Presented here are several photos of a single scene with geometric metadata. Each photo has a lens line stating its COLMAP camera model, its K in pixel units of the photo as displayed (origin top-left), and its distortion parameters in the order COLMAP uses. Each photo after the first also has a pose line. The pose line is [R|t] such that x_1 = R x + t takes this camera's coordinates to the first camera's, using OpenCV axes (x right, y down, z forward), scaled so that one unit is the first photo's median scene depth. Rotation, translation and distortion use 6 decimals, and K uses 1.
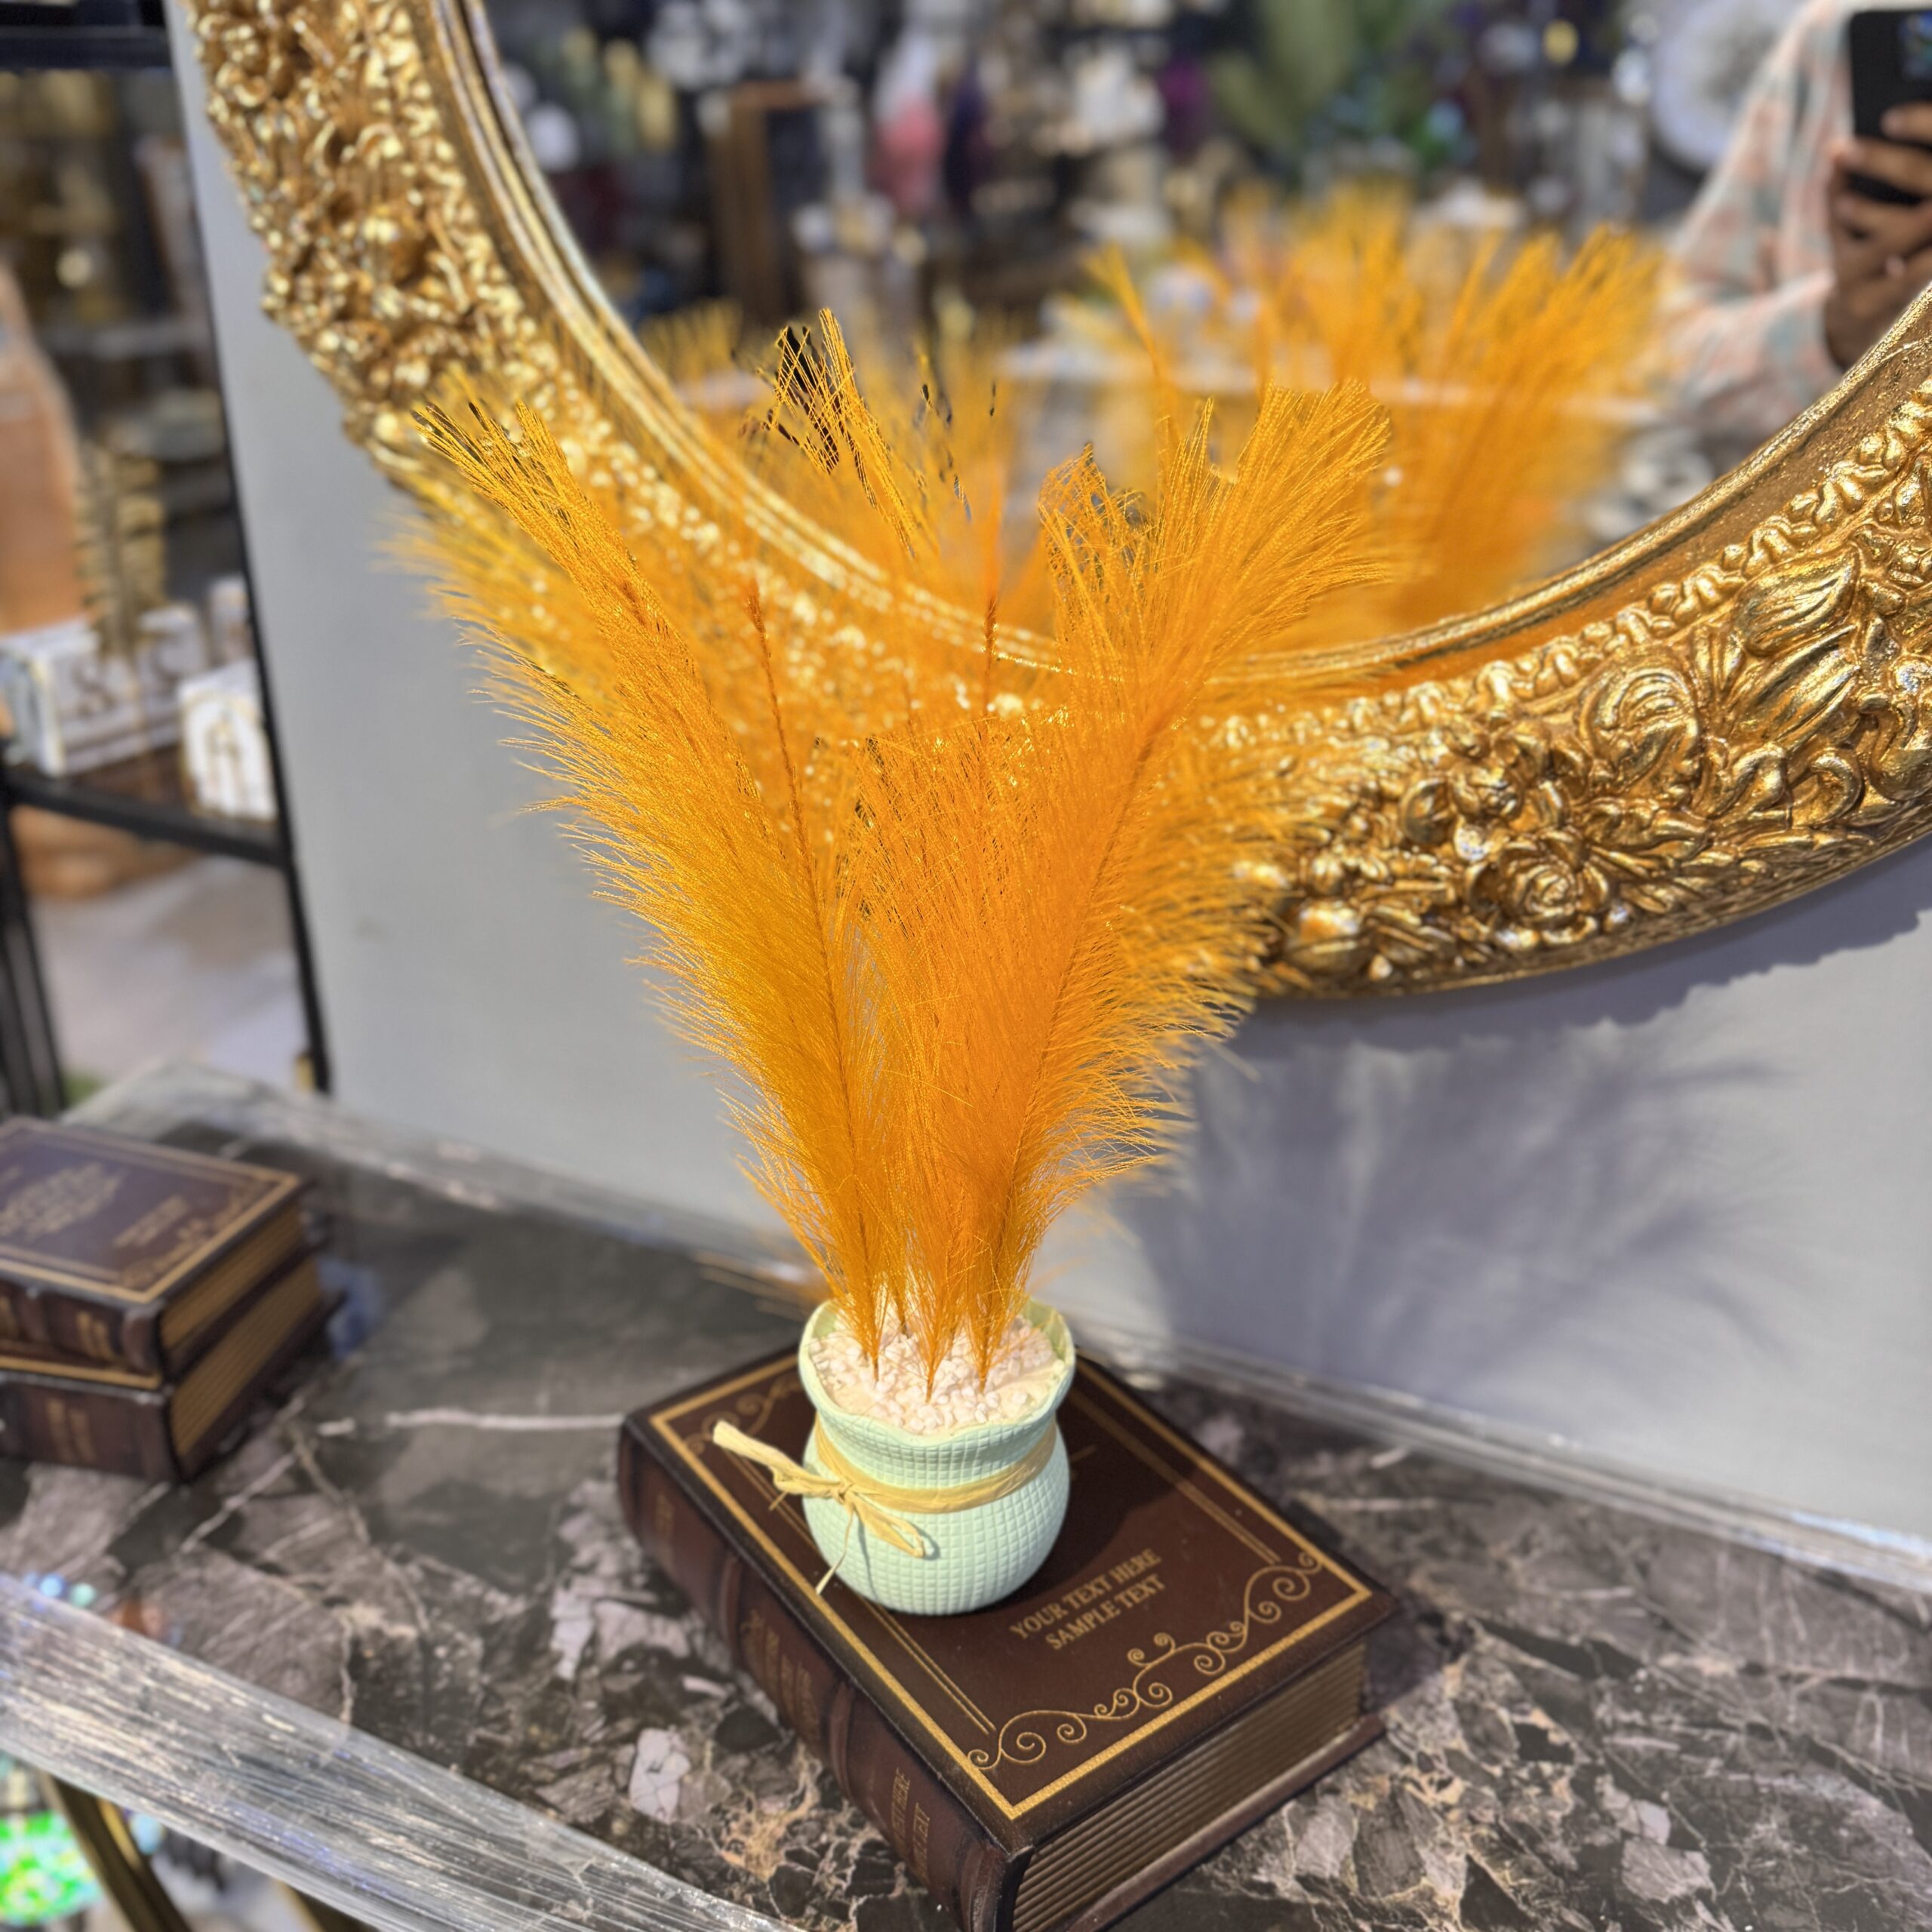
lens RADIAL K [[1864.7, 0, 963.5], [0, 1864.7, 963.1], [0, 0, 1]] dist [-0.007837, -0.013562]
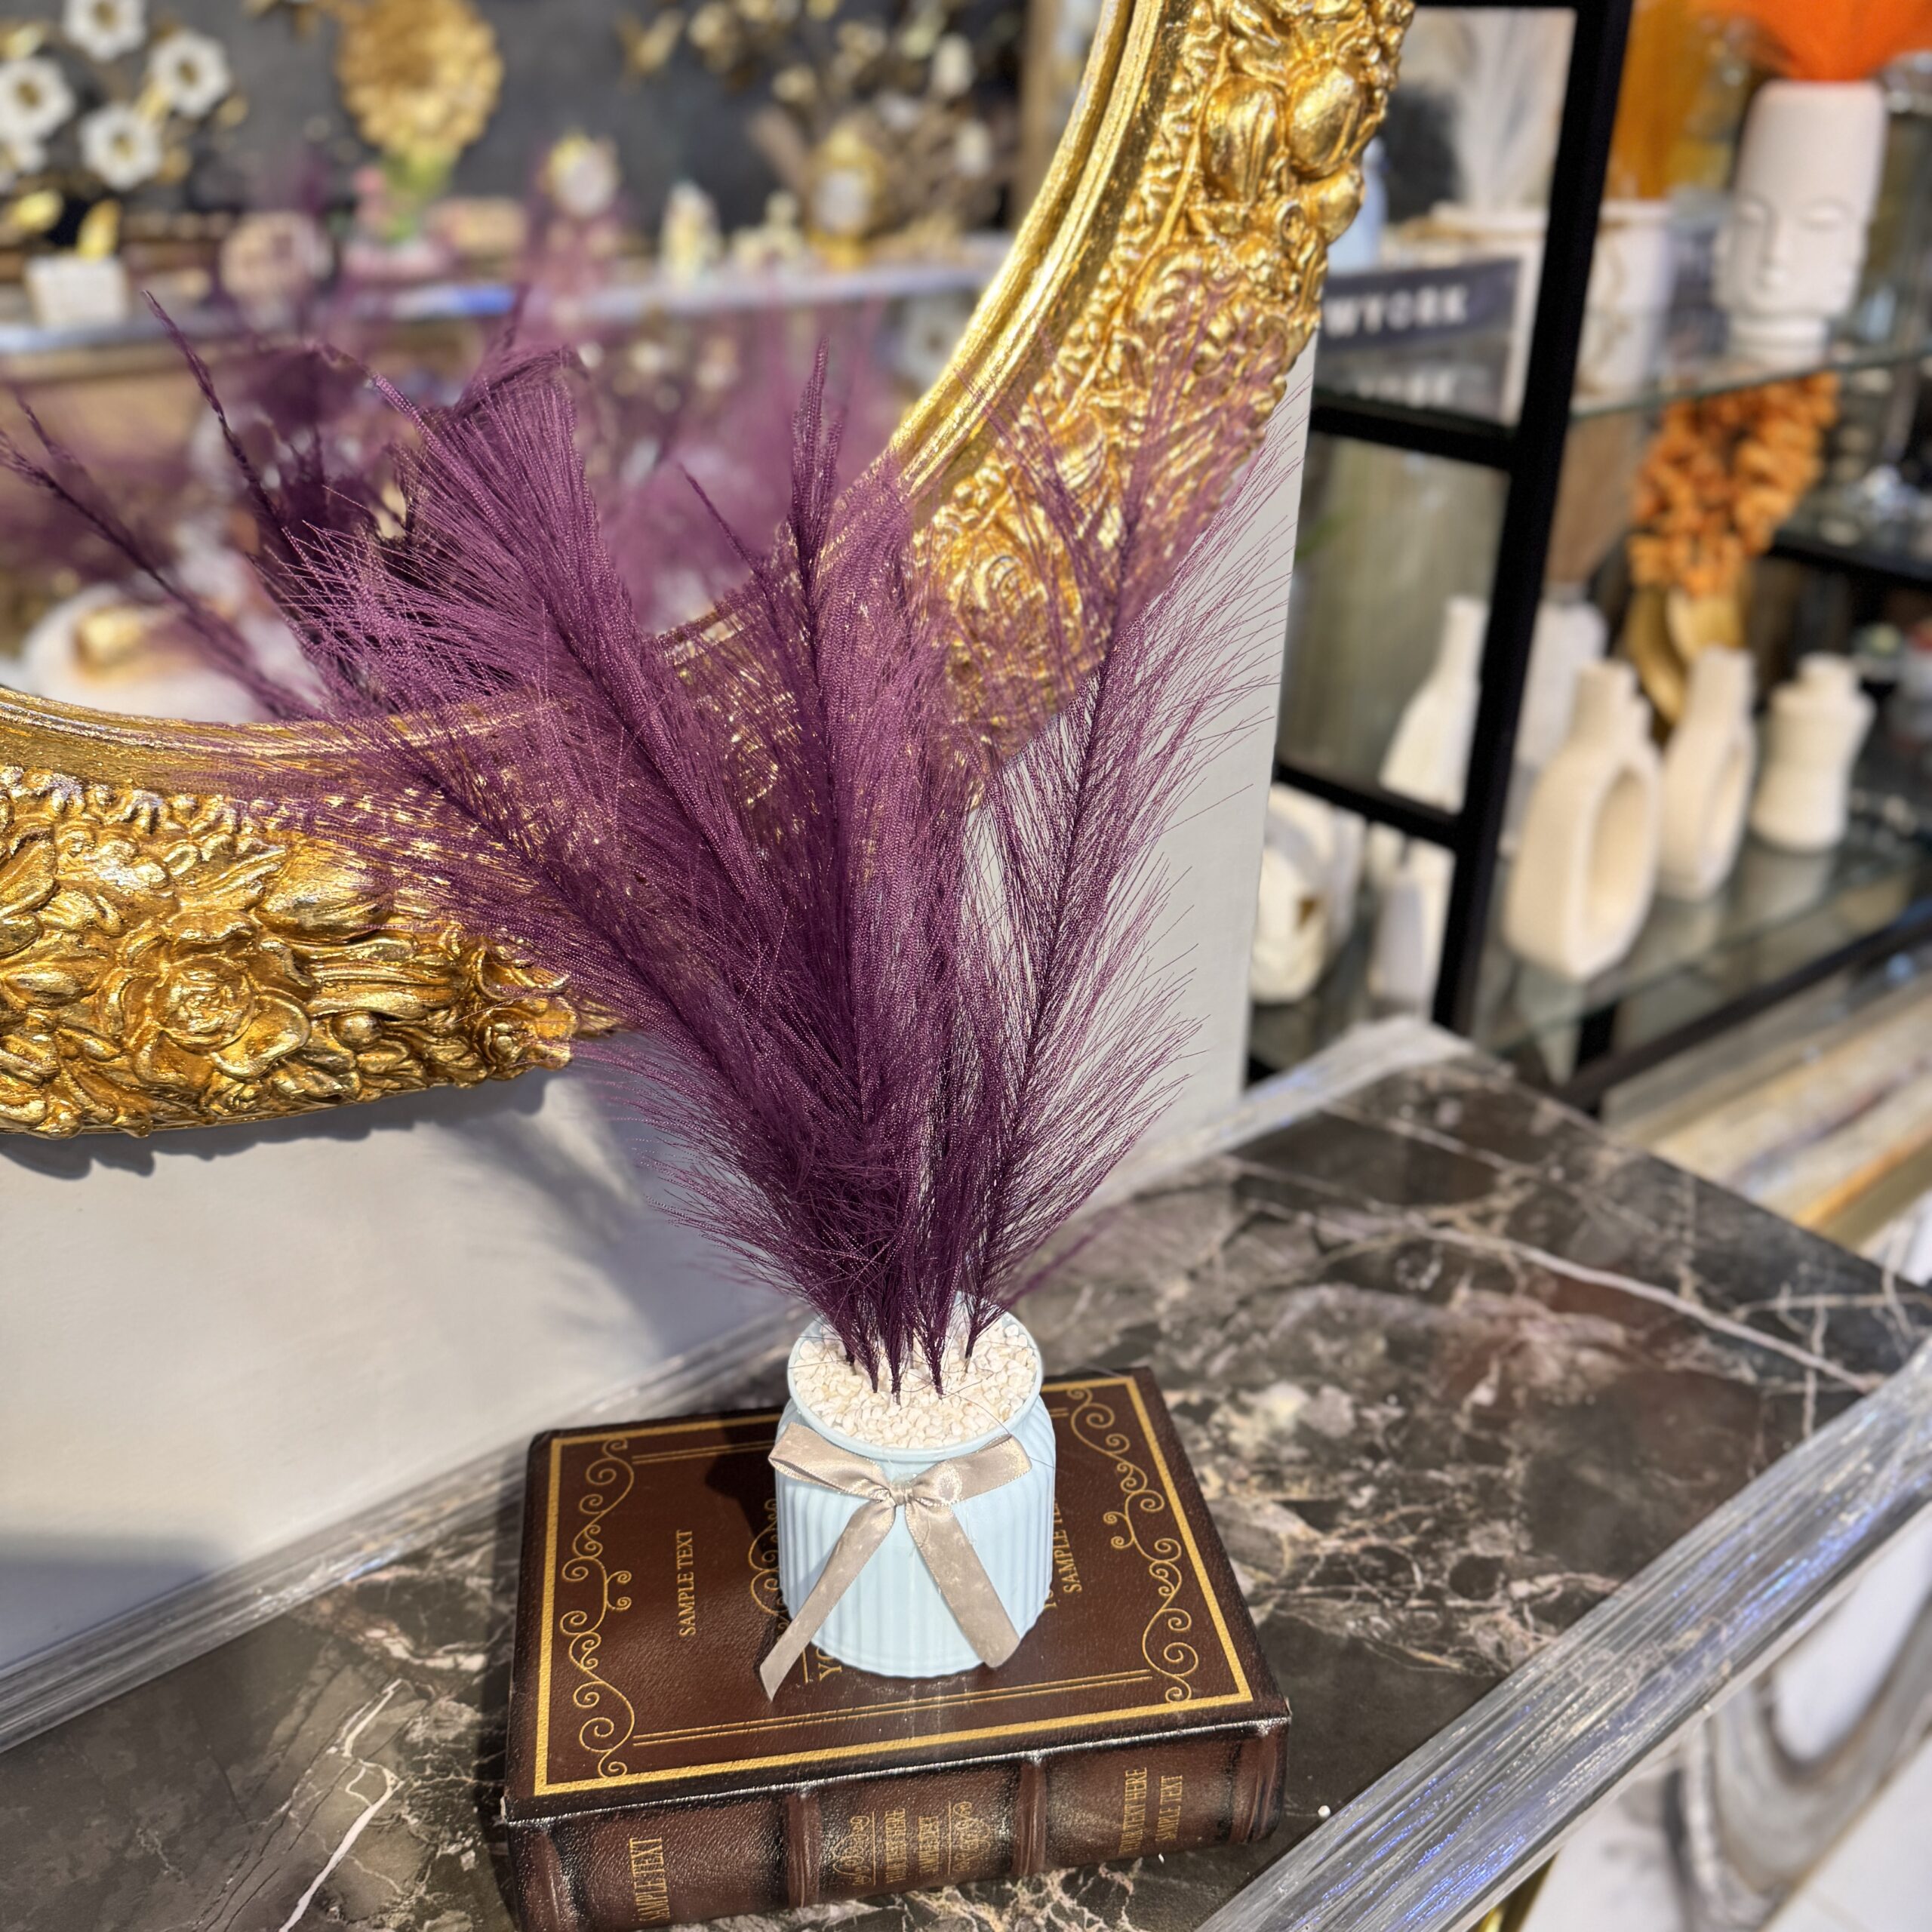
lens RADIAL K [[1848.7, 0, 962.5], [0, 1848.7, 967.3], [0, 0, 1]] dist [0.128730, -0.305257]
pose [[0.456094, -0.418150, 0.785576, -0.651800], [0.373422, 0.891189, 0.257562, -0.232711], [-0.807796, 0.175879, 0.562612, 0.407218]]
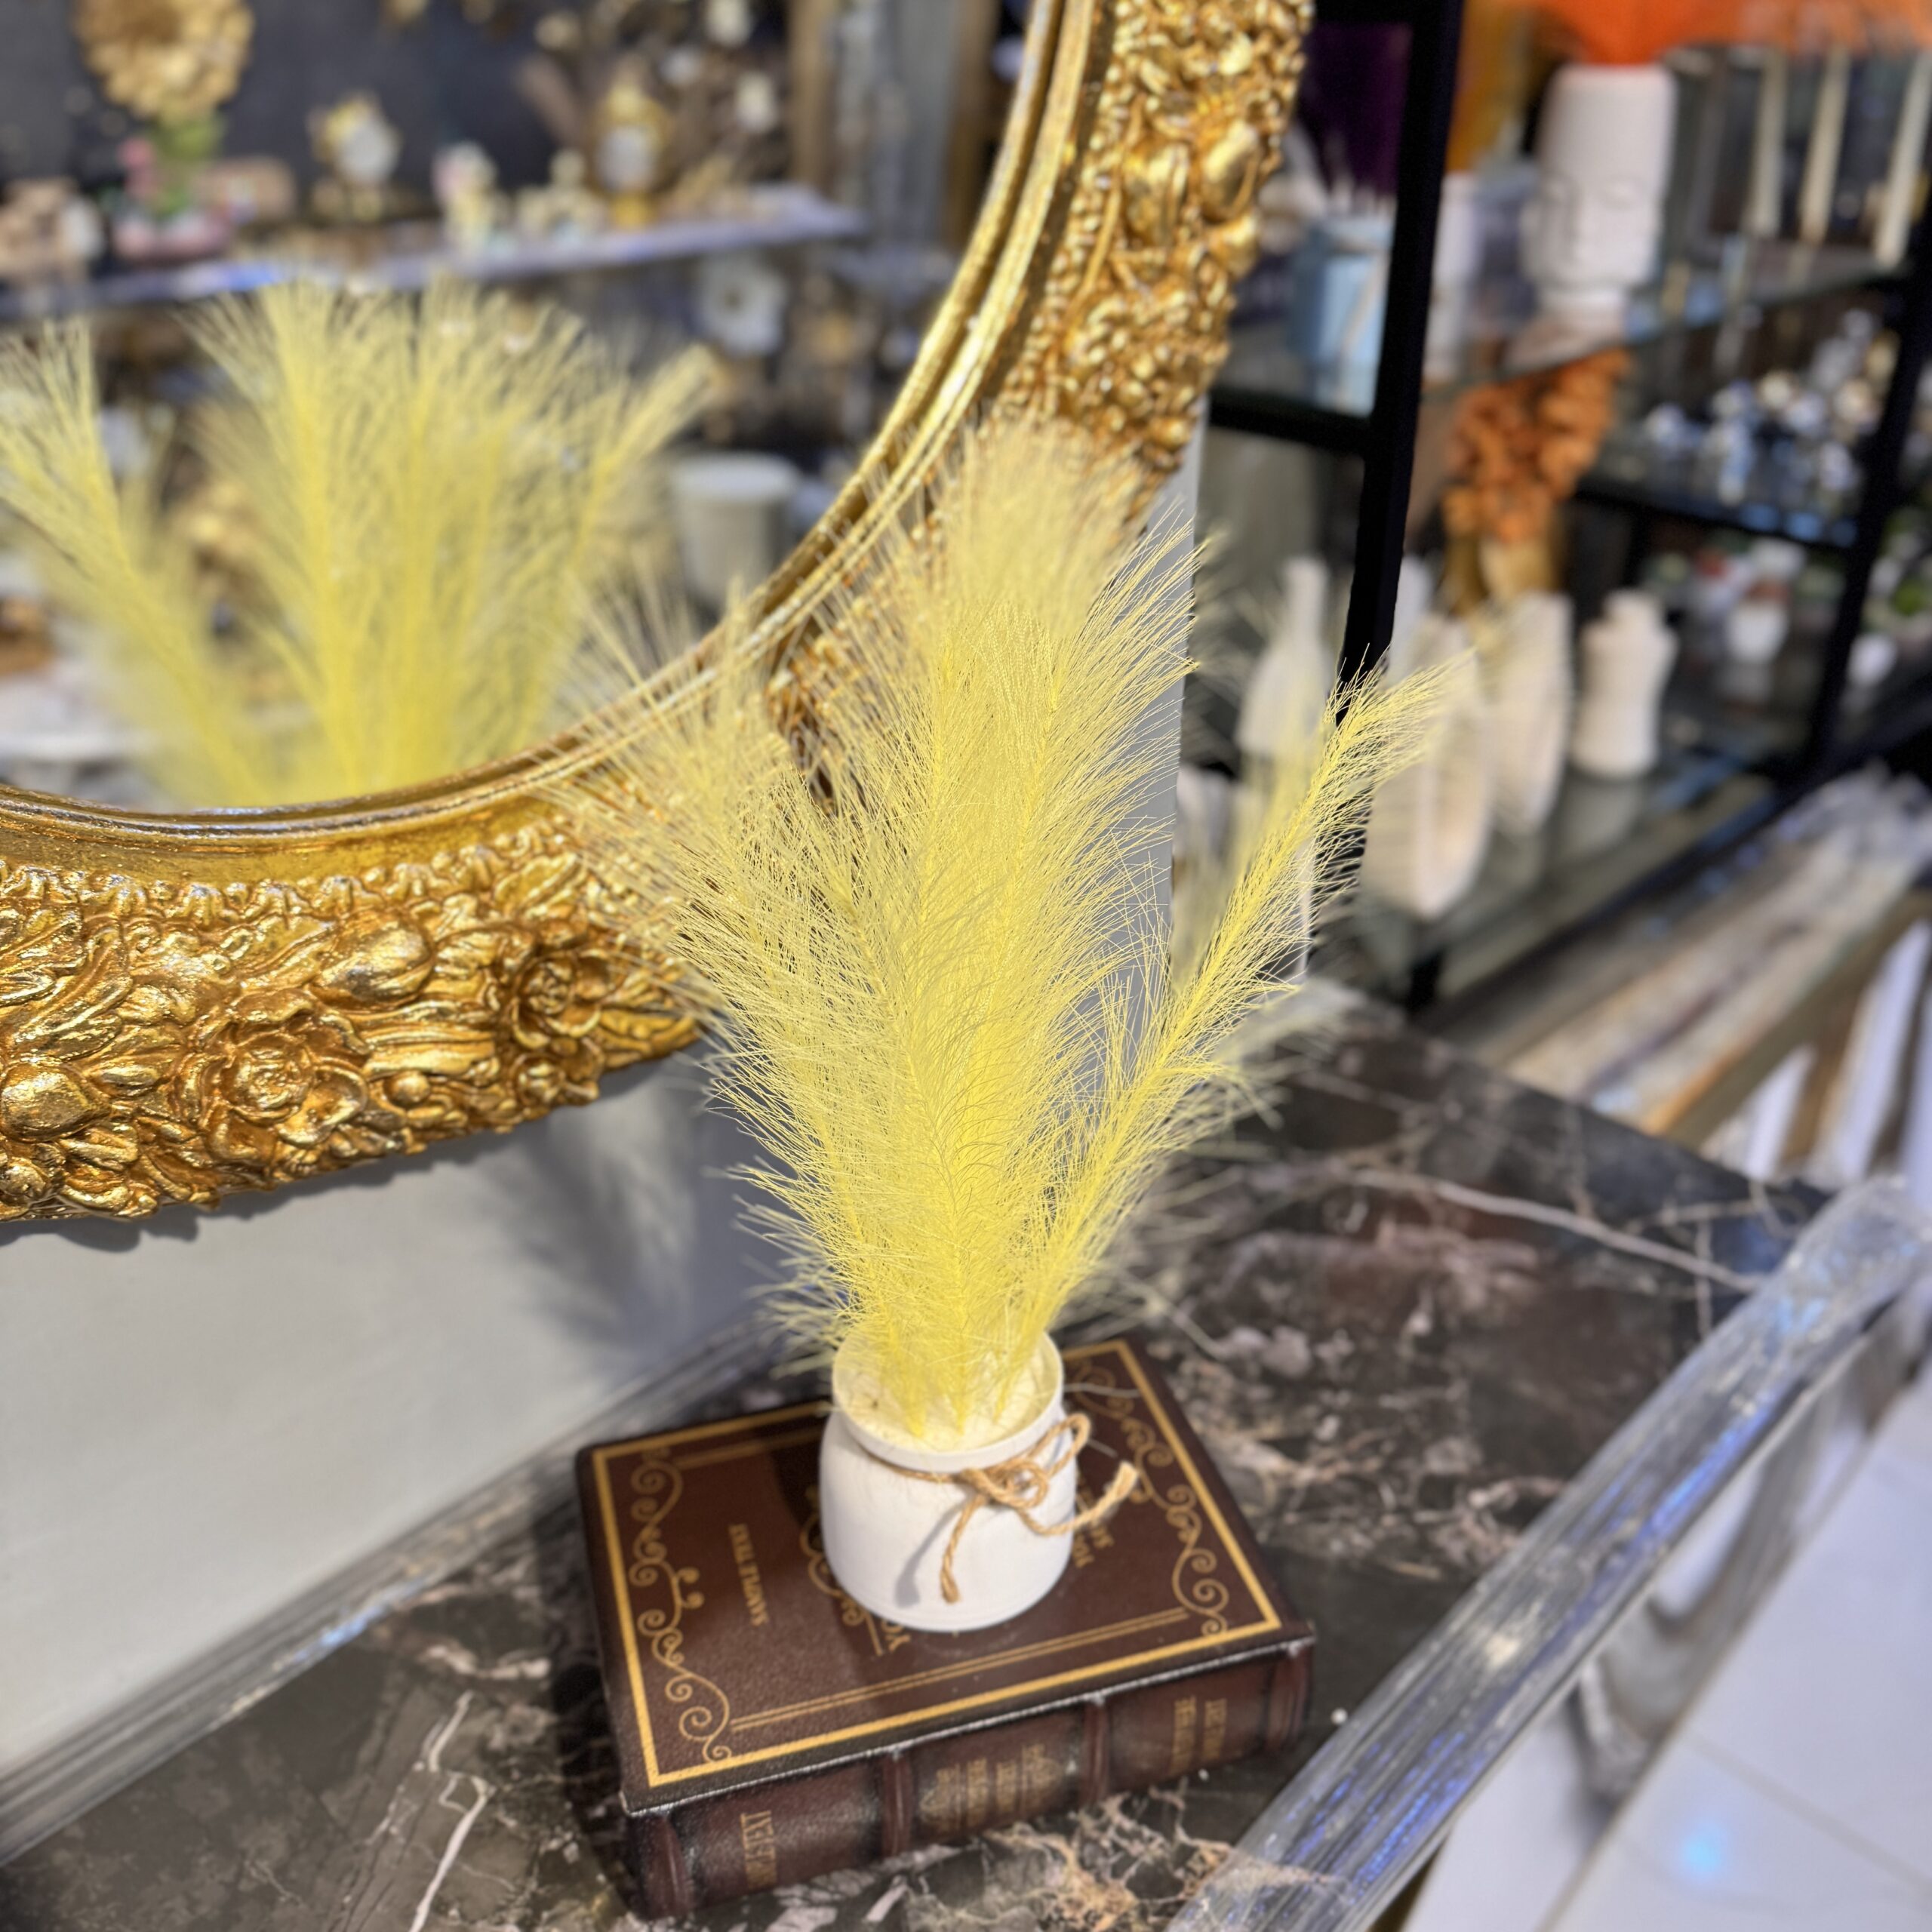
lens RADIAL K [[1847.1, 0, 977.0], [0, 1847.1, 964.7], [0, 0, 1]] dist [0.149783, -0.359799]
pose [[0.335897, -0.471515, 0.815381, -0.743543], [0.399514, 0.855271, 0.330002, -0.344698], [-0.852972, 0.214909, 0.475660, 0.449806]]
